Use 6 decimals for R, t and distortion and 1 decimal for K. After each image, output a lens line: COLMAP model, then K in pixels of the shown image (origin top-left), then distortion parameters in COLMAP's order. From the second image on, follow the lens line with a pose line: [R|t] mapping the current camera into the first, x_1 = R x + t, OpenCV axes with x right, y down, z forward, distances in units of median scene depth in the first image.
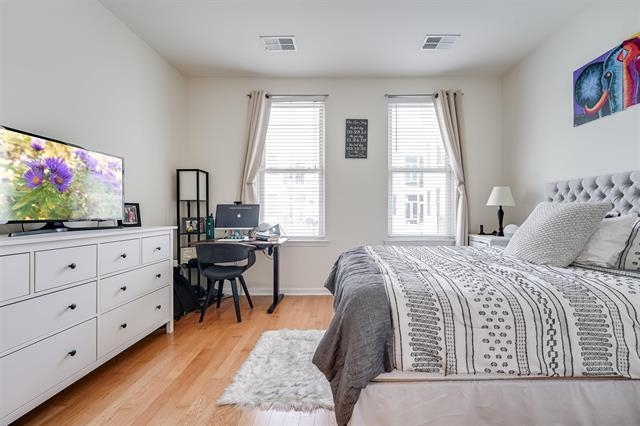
lens RADIAL K [[263.9, 0, 336.2], [0, 263.9, 214.2], [0, 0, 1]] dist [-0.000886, 0.000457]
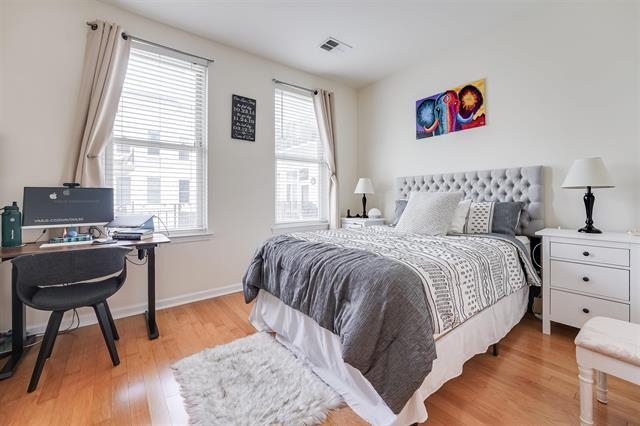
lens RADIAL K [[264.3, 0, 318.6], [0, 264.3, 200.5], [0, 0, 1]] dist [-0.010566, 0.000170]
pose [[0.794240, -0.005136, 0.607582, -0.301005], [0.008506, 0.999960, -0.002666, 0.001292], [-0.607545, 0.007286, 0.794252, 0.137401]]
